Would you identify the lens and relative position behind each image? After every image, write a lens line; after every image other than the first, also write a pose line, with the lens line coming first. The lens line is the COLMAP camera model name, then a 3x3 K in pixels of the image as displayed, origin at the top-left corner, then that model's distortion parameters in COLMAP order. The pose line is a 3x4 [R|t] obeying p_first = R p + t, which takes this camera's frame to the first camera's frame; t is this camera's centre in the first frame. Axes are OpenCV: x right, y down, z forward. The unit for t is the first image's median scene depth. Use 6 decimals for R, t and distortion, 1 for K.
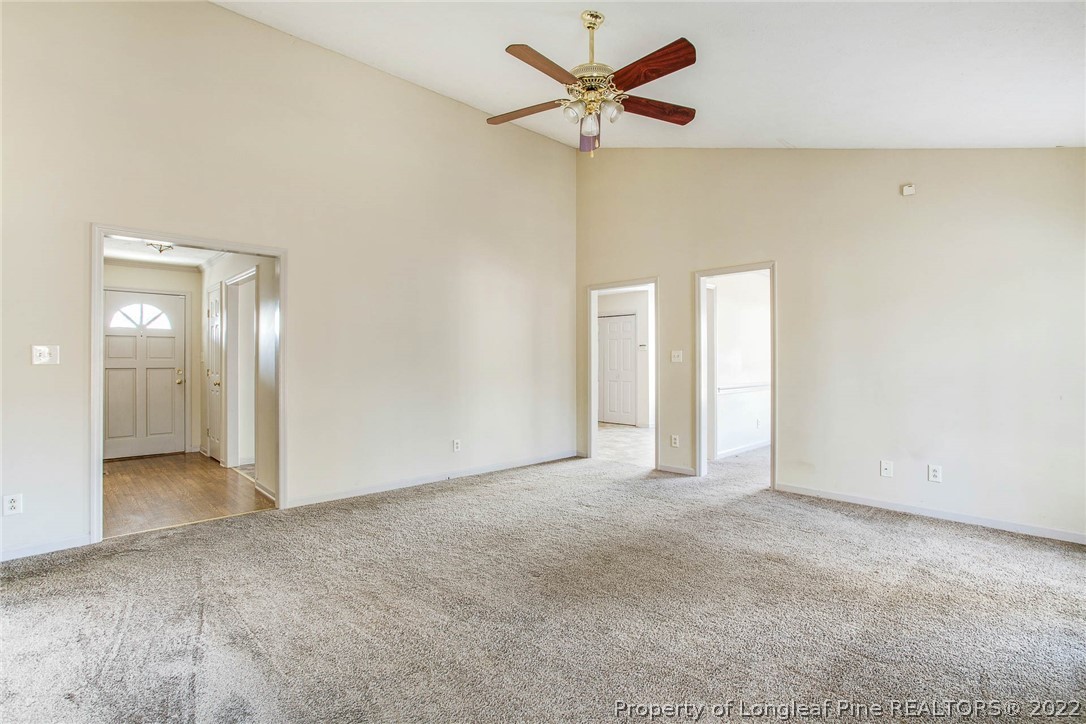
lens RADIAL K [[530.2, 0, 549.1], [0, 530.2, 361.7], [0, 0, 1]] dist [-0.031439, 0.010089]
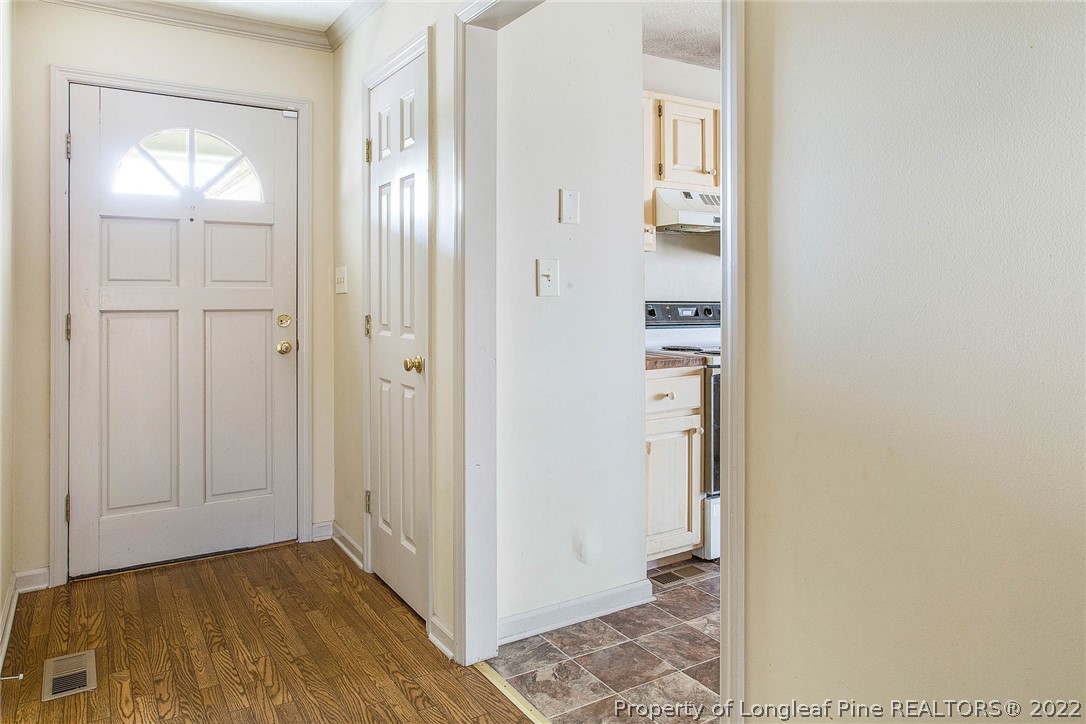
lens RADIAL K [[769.5, 0, 573.6], [0, 769.5, 292.6], [0, 0, 1]] dist [-0.046351, 0.000915]
pose [[0.982327, 0.003583, -0.187137, -0.425917], [-0.003513, 0.999994, 0.000710, -0.000997], [0.187138, -0.000040, 0.982334, 0.537083]]
